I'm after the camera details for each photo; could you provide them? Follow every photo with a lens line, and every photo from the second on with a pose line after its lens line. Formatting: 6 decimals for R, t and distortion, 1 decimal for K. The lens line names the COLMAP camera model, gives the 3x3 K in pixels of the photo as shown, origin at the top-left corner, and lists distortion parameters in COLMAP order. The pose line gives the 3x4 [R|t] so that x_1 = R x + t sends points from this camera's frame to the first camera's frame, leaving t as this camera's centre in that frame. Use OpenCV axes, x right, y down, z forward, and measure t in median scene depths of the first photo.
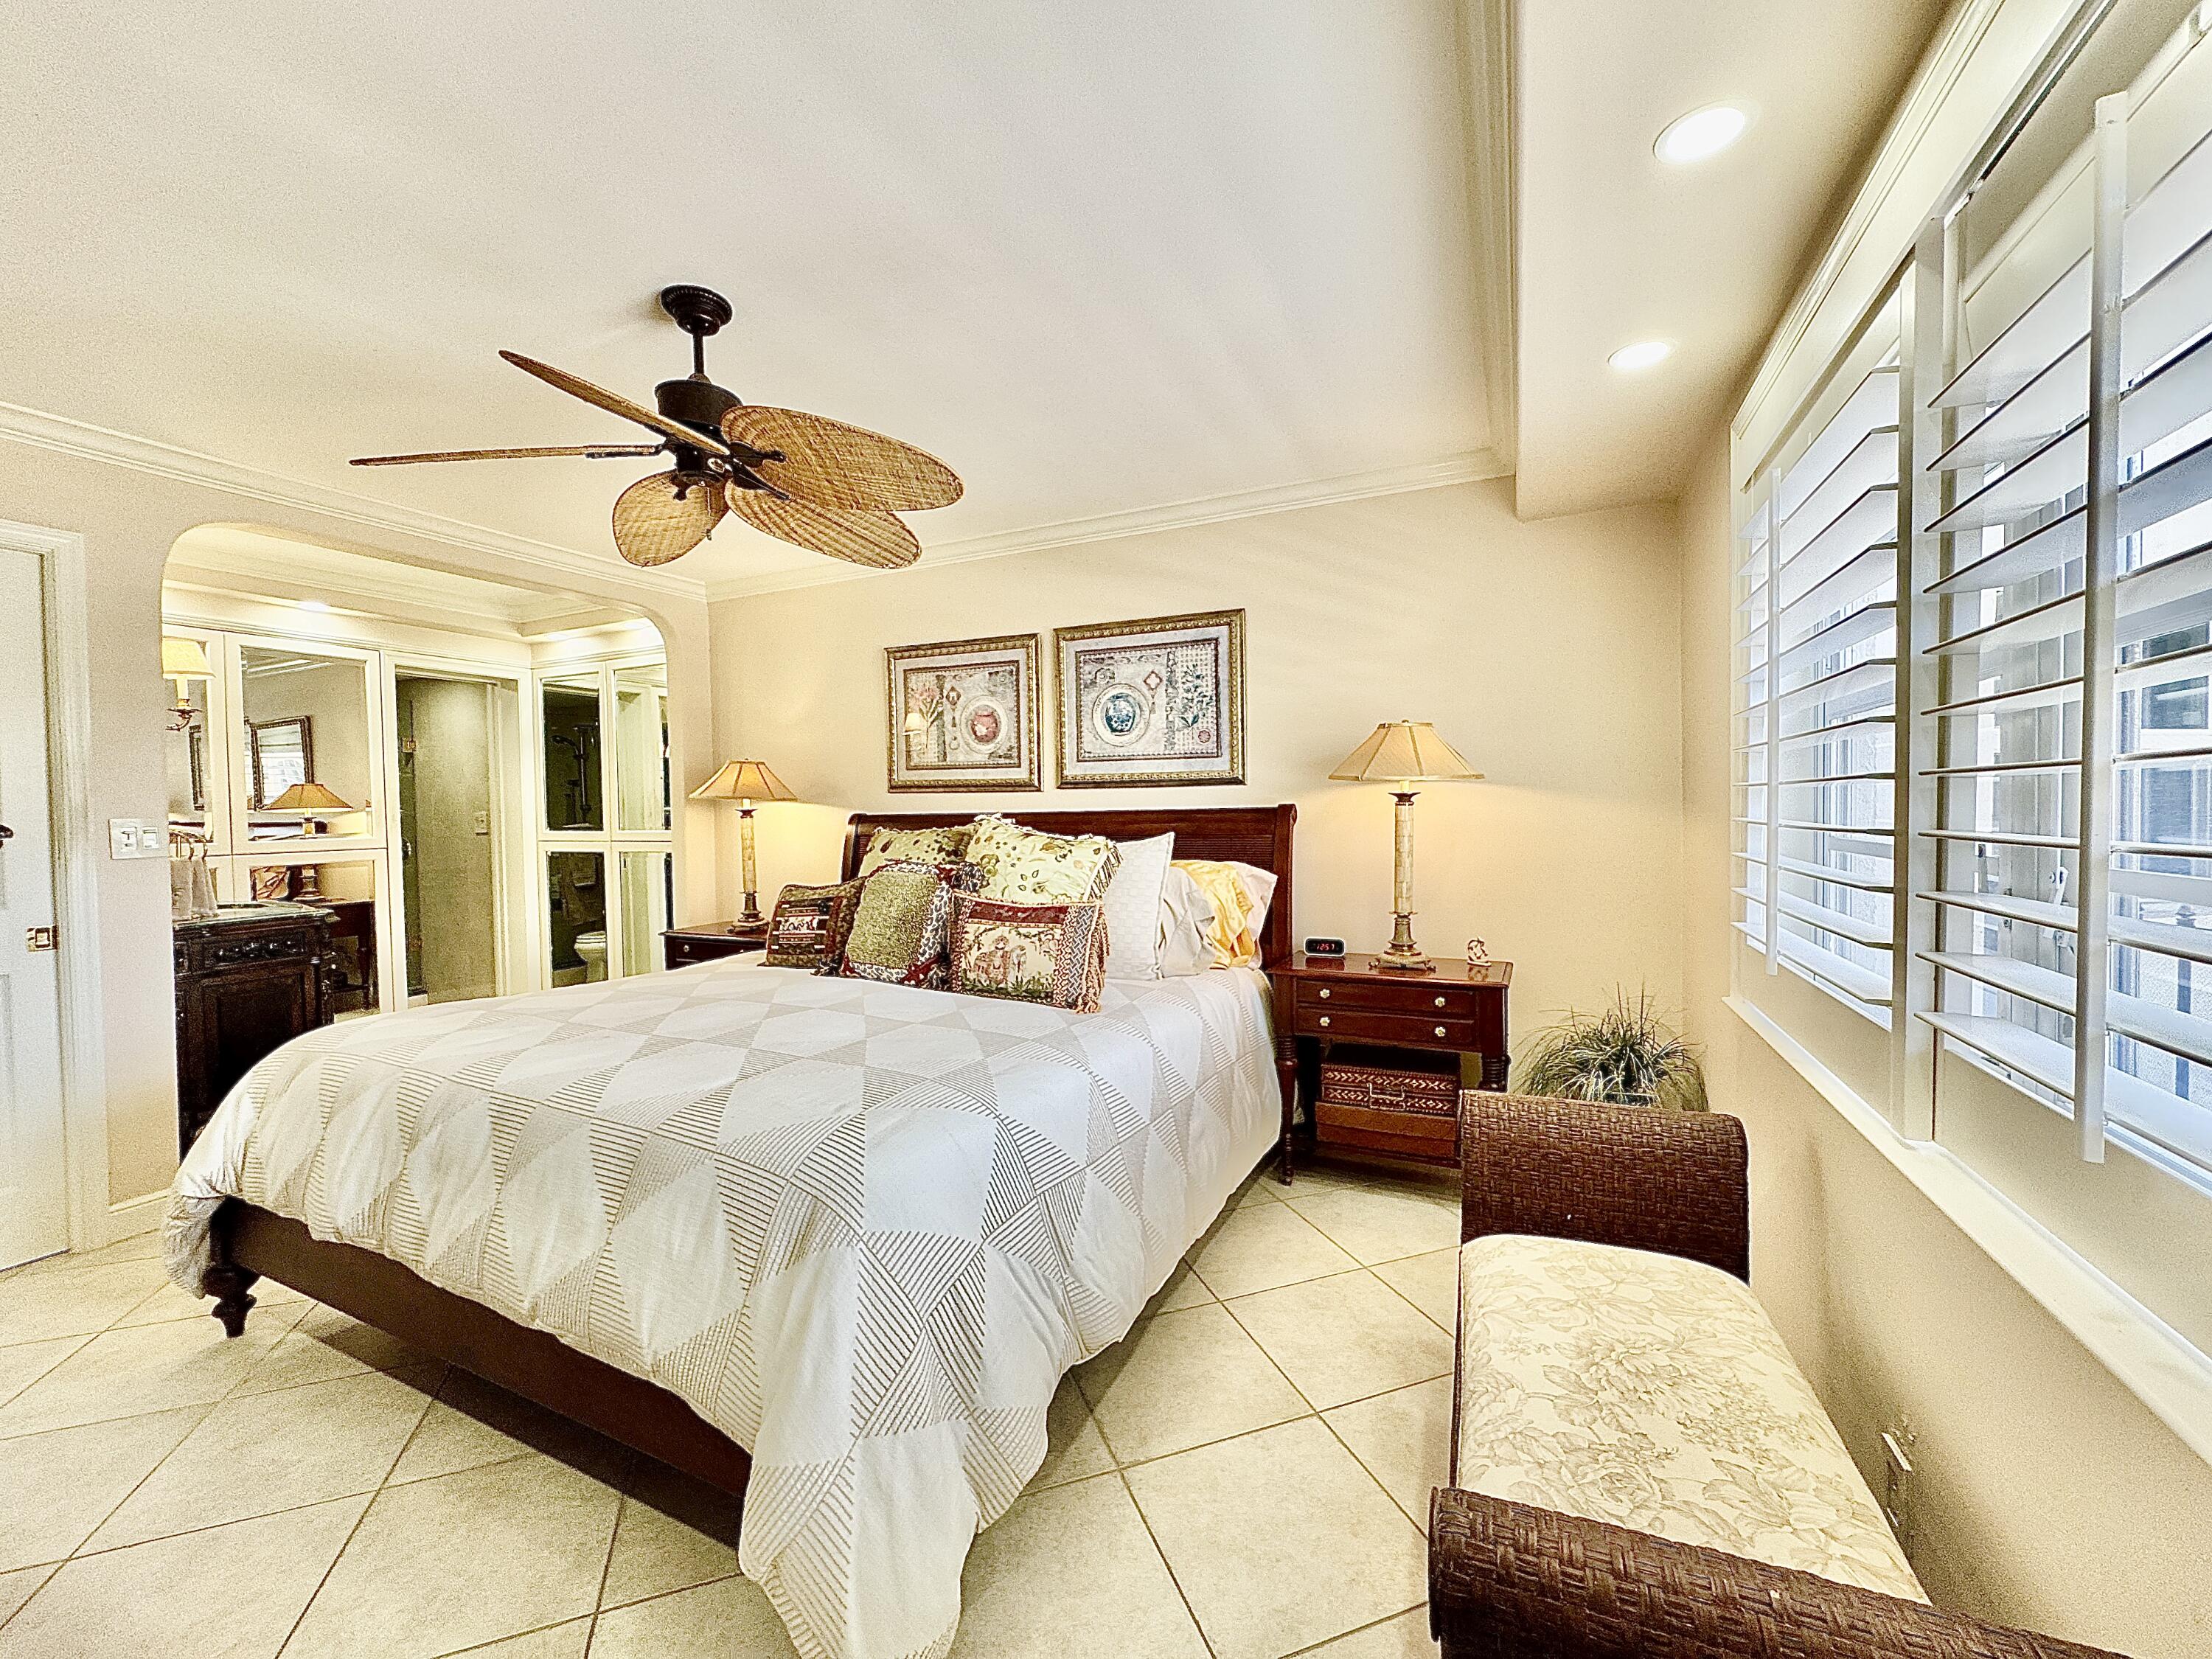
lens RADIAL K [[881.7, 0, 1111.1], [0, 881.7, 844.2], [0, 0, 1]] dist [-0.003638, 0.001493]
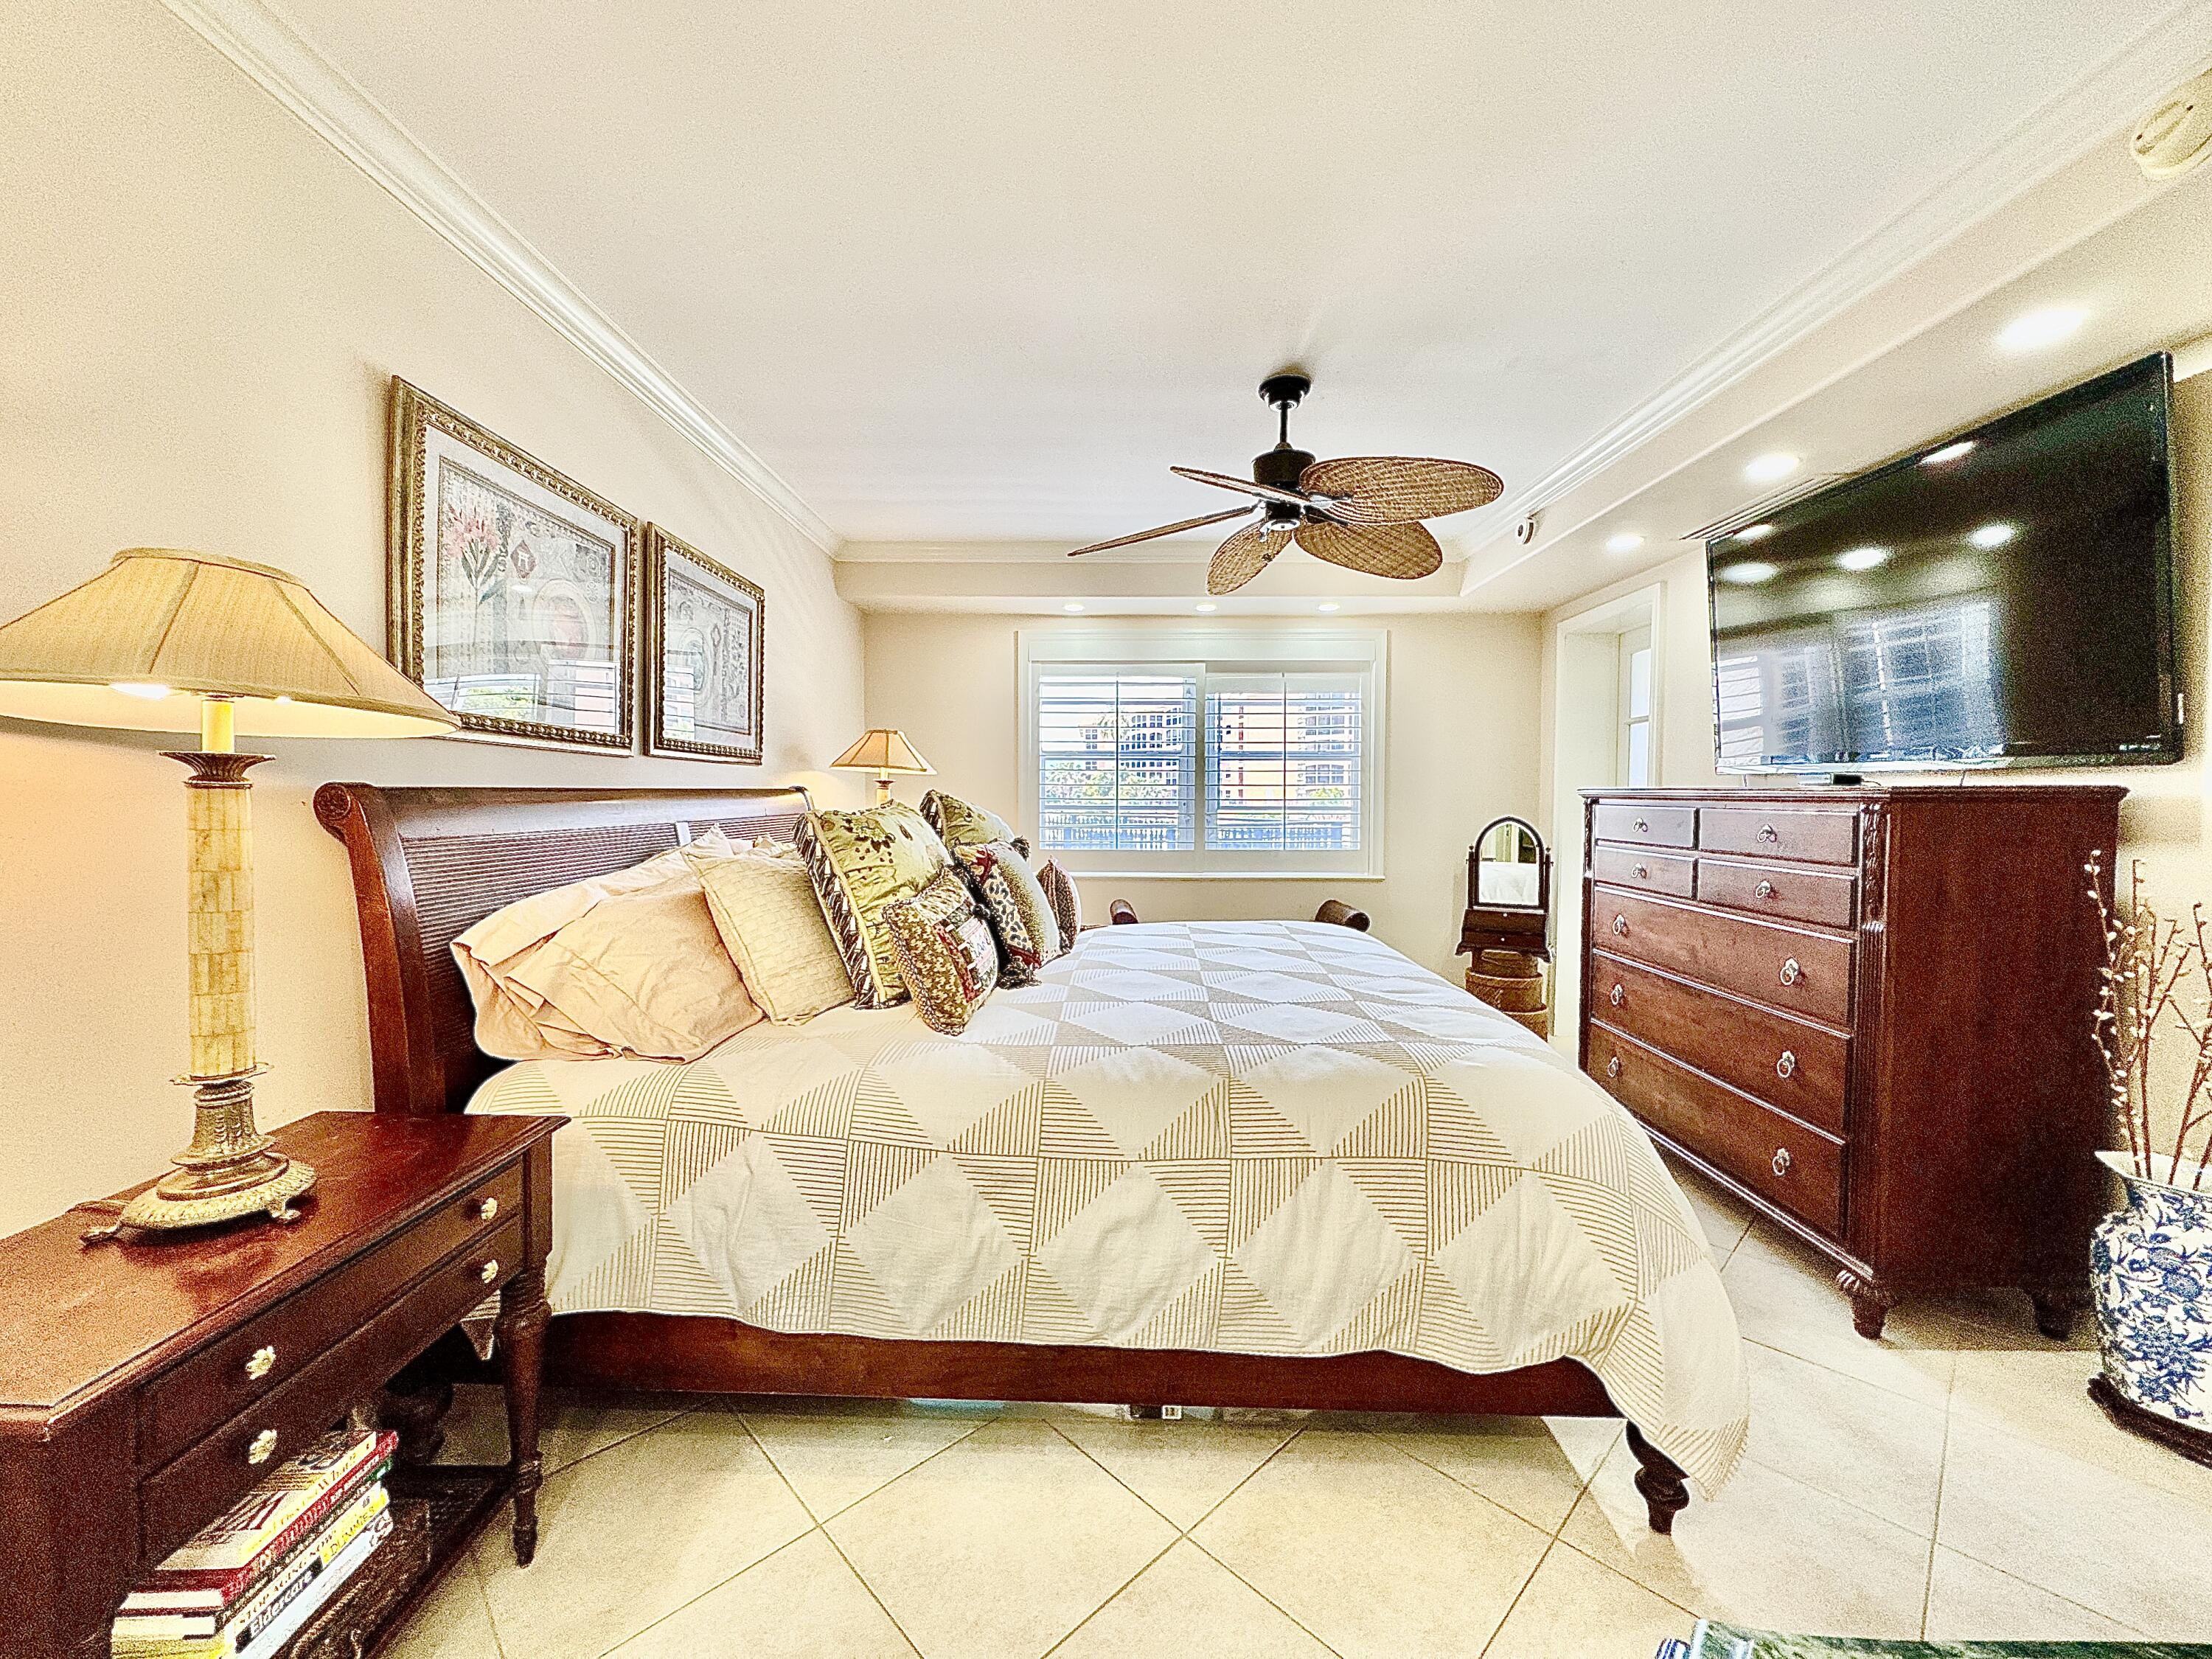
lens RADIAL K [[881.7, 0, 1103.2], [0, 881.7, 831.3], [0, 0, 1]] dist [-0.003638, 0.001493]
pose [[-0.403268, -0.026744, 0.914691, -1.256024], [0.039107, 0.998156, 0.046426, -0.032526], [-0.914246, 0.054492, -0.401479, 1.440605]]
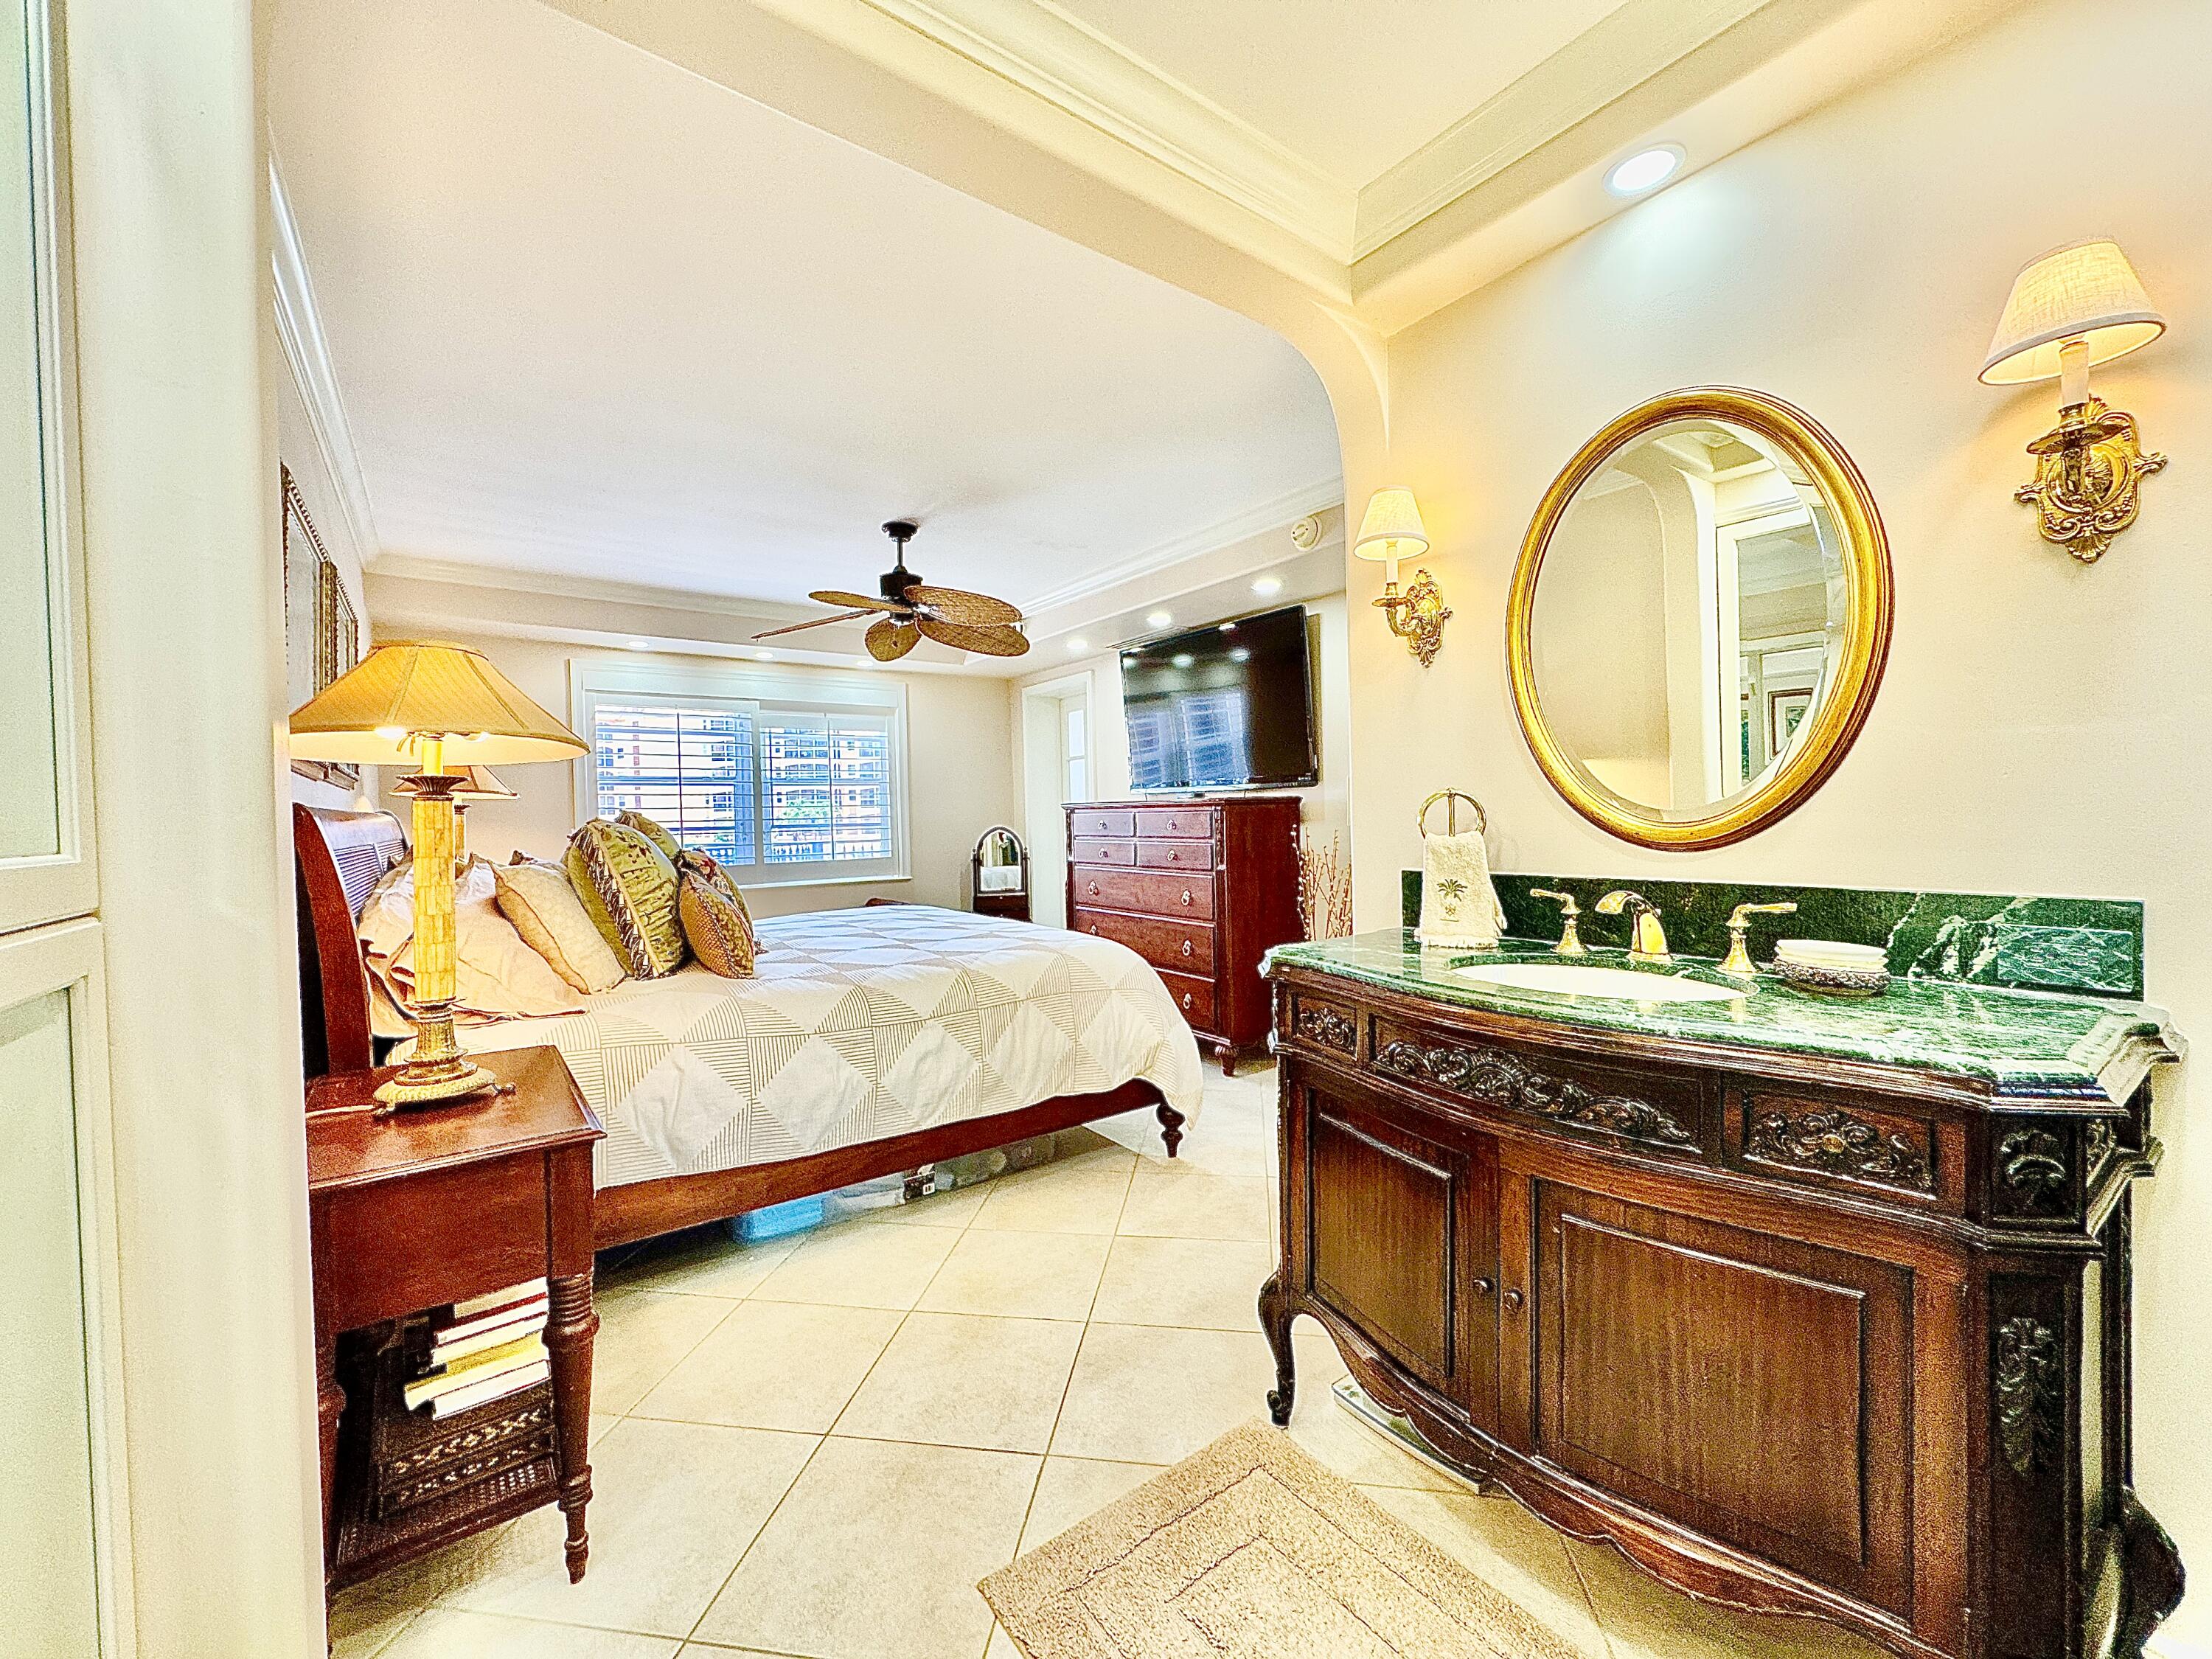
lens RADIAL K [[881.7, 0, 1099.4], [0, 881.7, 826.5], [0, 0, 1]] dist [-0.003638, 0.001493]
pose [[-0.871354, 0.025034, 0.490016, -1.402115], [0.051809, 0.997809, 0.041150, -0.033827], [-0.487912, 0.061243, -0.870741, 1.976430]]
